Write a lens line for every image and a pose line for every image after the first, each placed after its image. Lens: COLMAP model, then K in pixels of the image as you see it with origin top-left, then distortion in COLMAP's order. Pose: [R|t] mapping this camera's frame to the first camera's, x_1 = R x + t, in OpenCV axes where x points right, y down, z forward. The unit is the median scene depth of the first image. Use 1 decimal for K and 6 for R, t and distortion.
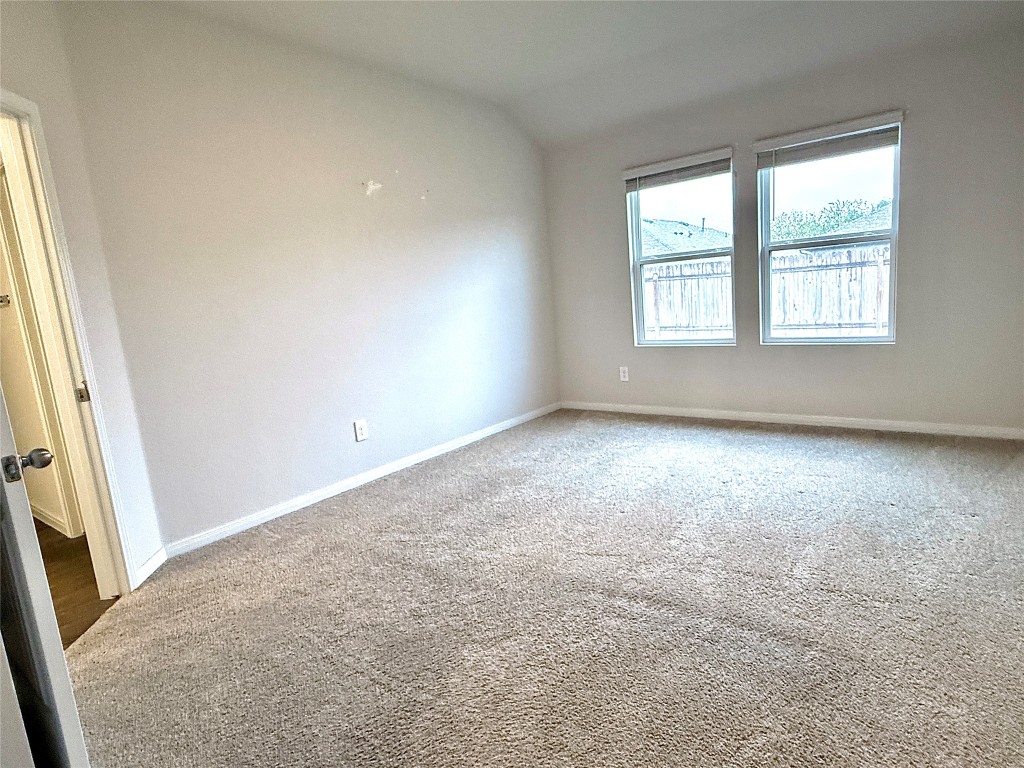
lens RADIAL K [[578.8, 0, 515.0], [0, 578.8, 388.9], [0, 0, 1]] dist [0.001677, -0.000675]
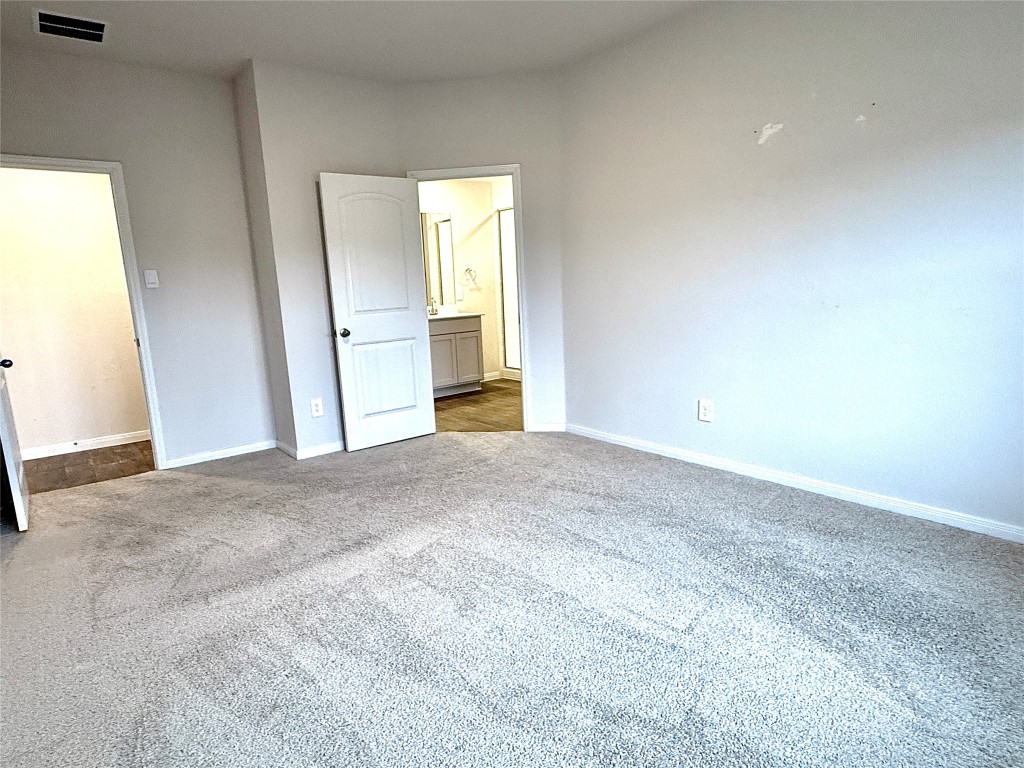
lens RADIAL K [[578.8, 0, 512.1], [0, 578.8, 382.1], [0, 0, 1]] dist [0.001677, -0.000675]
pose [[-0.211725, 0.264554, -0.940842, 0.685525], [-0.105832, 0.950799, 0.291170, -0.216265], [0.971582, 0.161220, -0.173309, 0.857623]]
